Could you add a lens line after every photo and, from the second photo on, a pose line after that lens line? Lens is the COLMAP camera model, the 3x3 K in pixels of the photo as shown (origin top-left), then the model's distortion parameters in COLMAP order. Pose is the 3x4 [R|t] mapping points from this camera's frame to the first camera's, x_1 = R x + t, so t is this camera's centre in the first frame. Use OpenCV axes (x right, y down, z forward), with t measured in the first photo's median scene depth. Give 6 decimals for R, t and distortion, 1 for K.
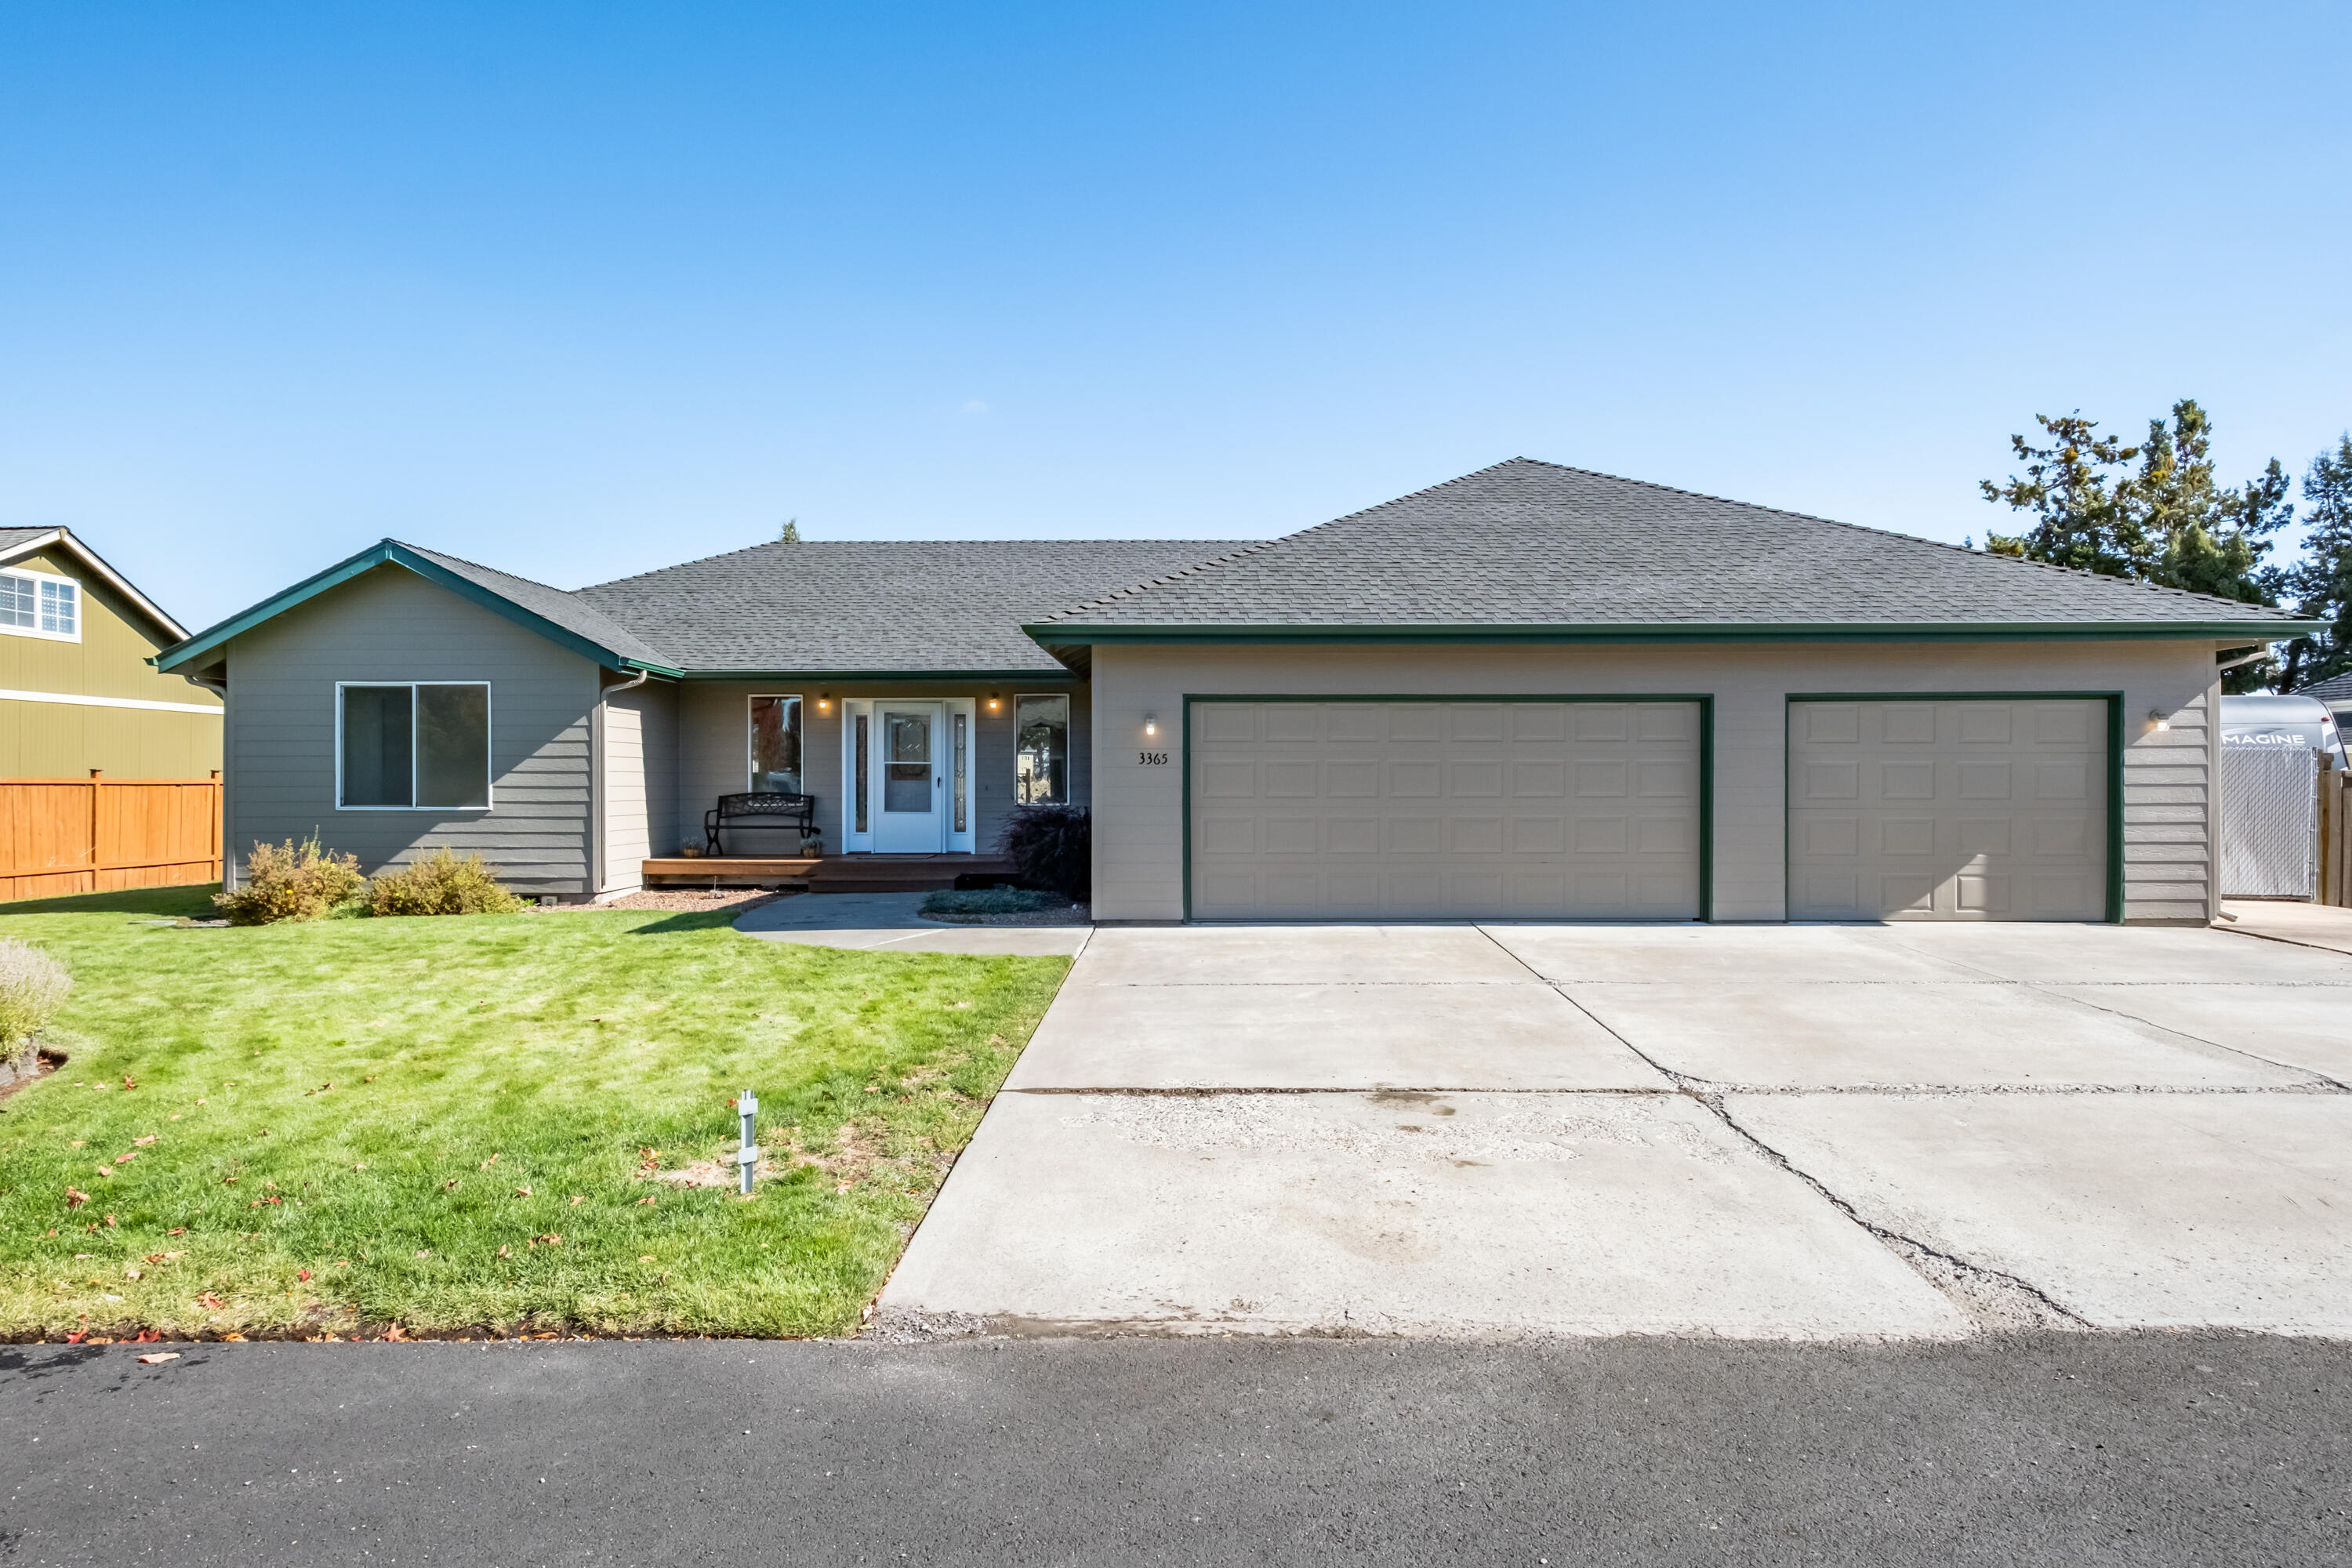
lens RADIAL K [[1354.8, 0, 1154.3], [0, 1354.8, 780.5], [0, 0, 1]] dist [0.002680, -0.000666]
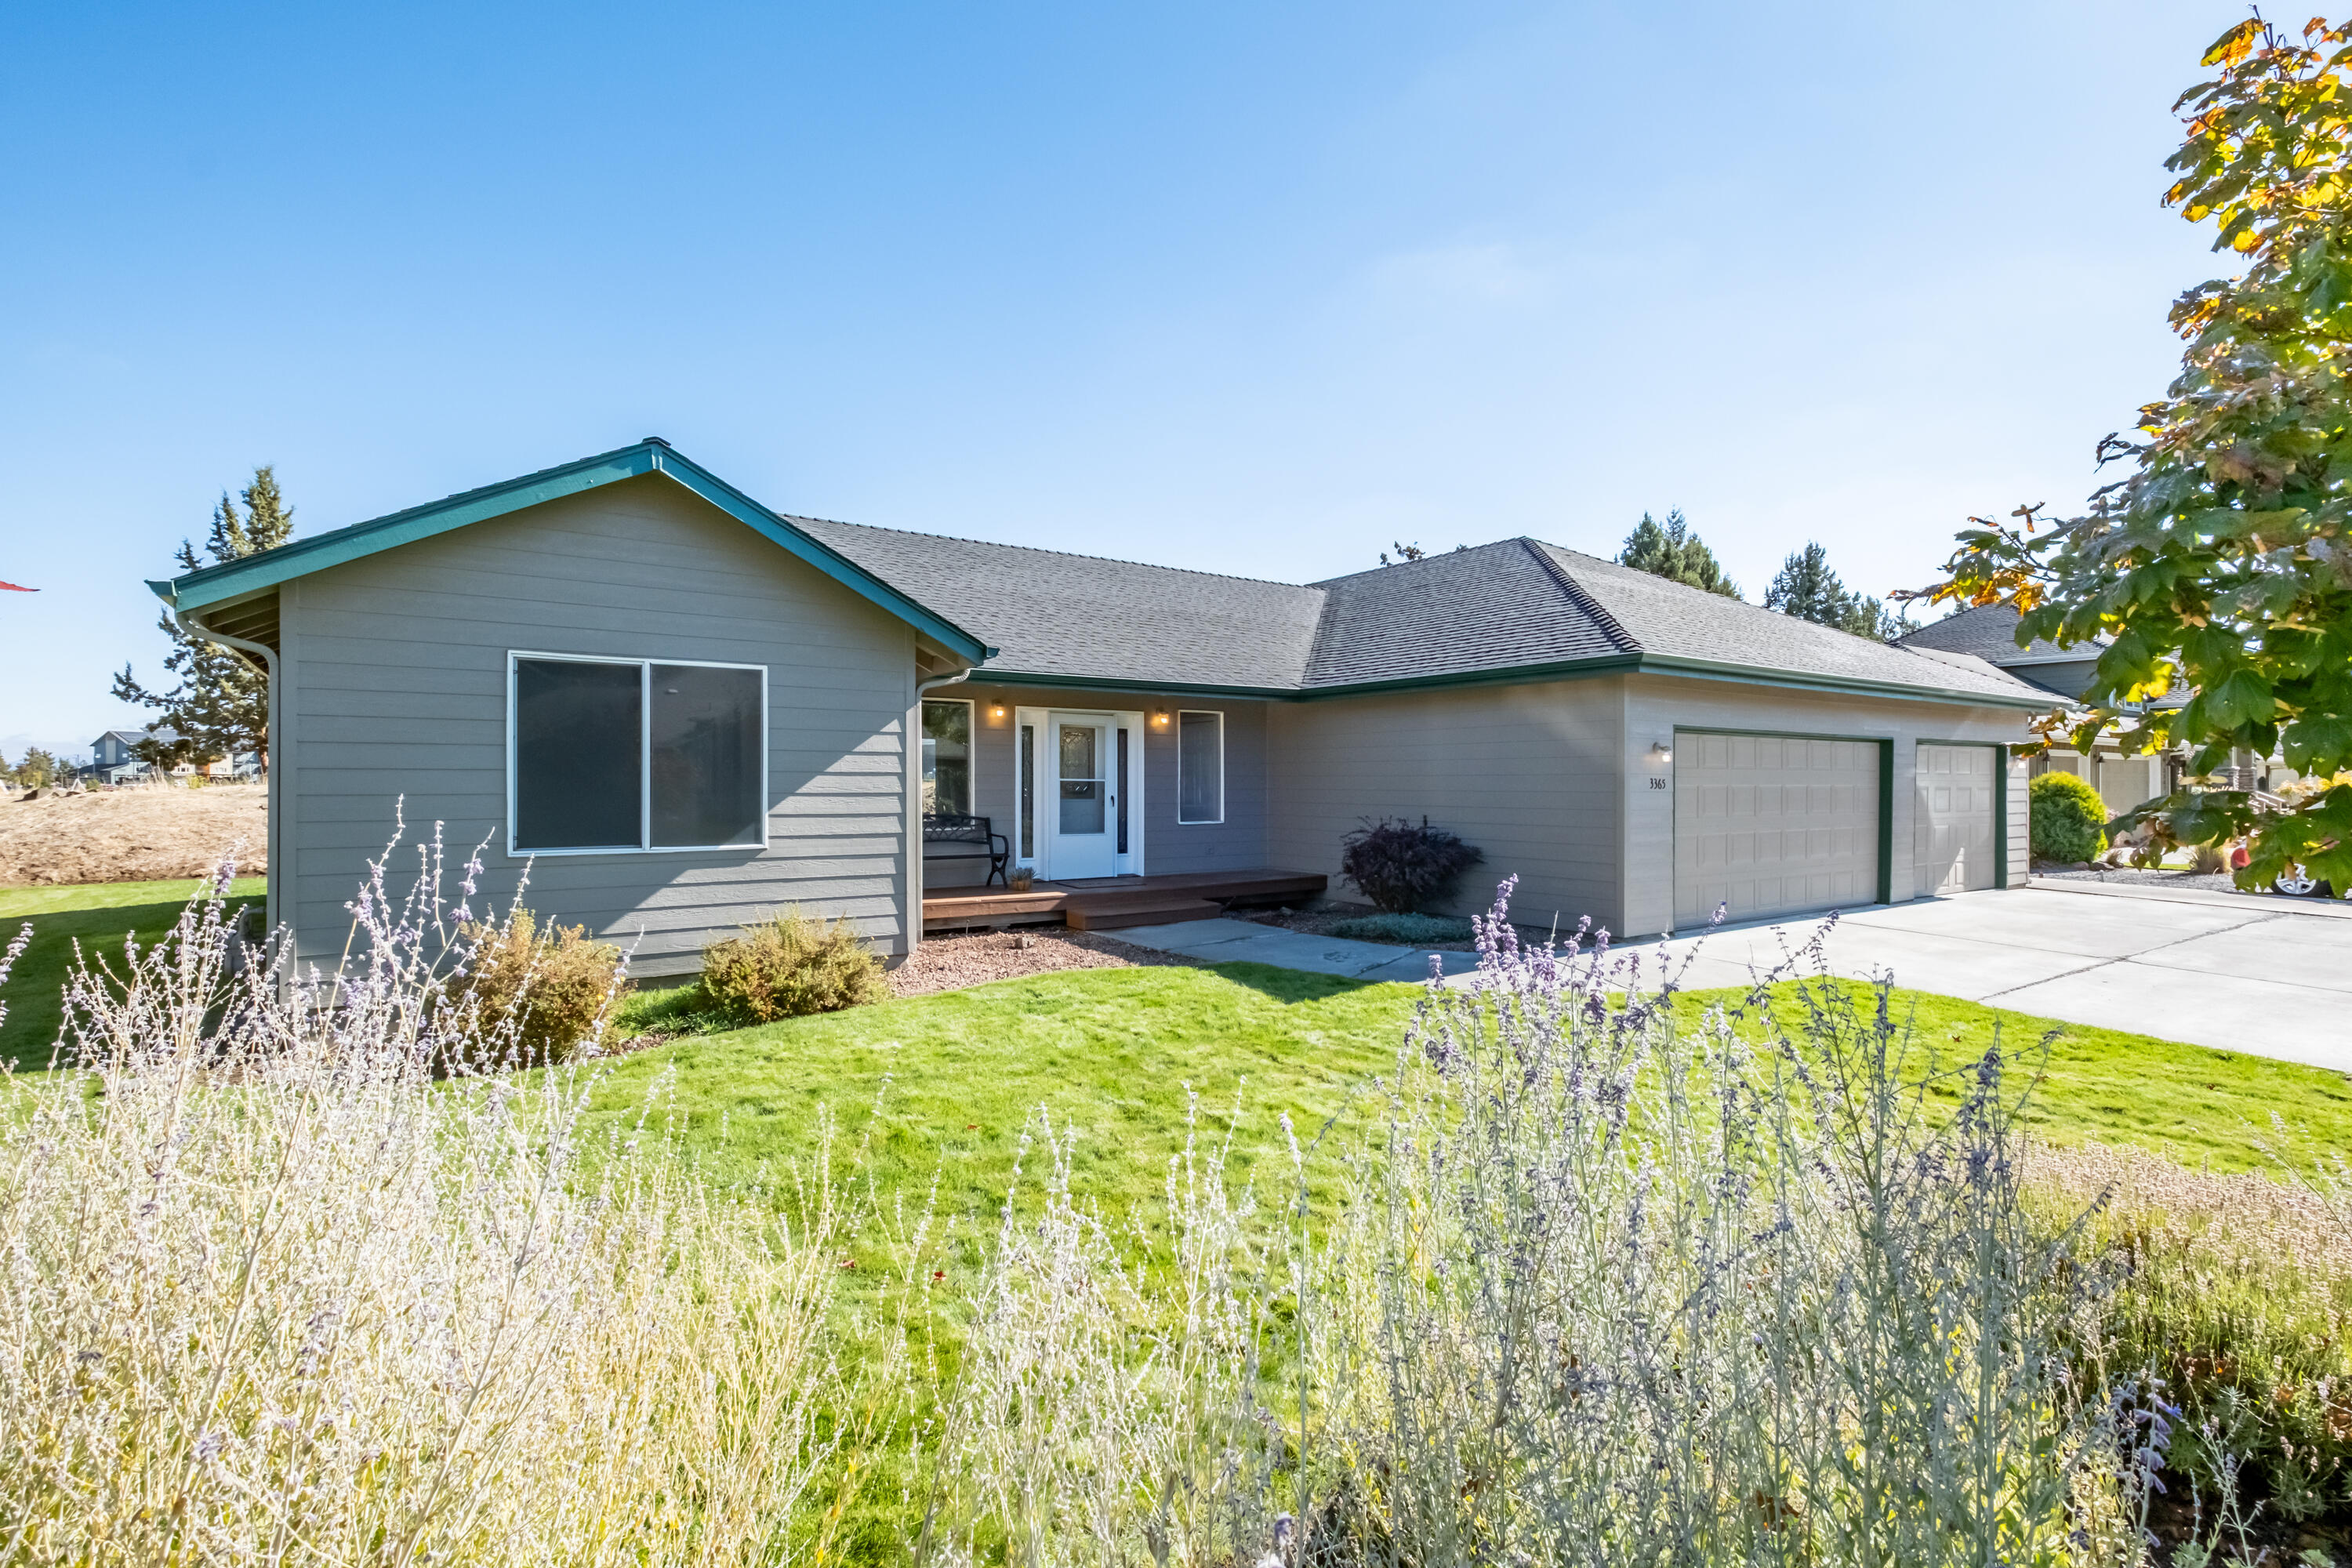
lens RADIAL K [[1112.9, 0, 1192.8], [0, 1112.9, 779.9], [0, 0, 1]] dist [0.010325, 0.000800]
pose [[0.804073, 0.003544, 0.594520, -0.641732], [-0.001997, 0.999993, -0.003261, -0.012154], [-0.594527, 0.001435, 0.804074, 0.395857]]
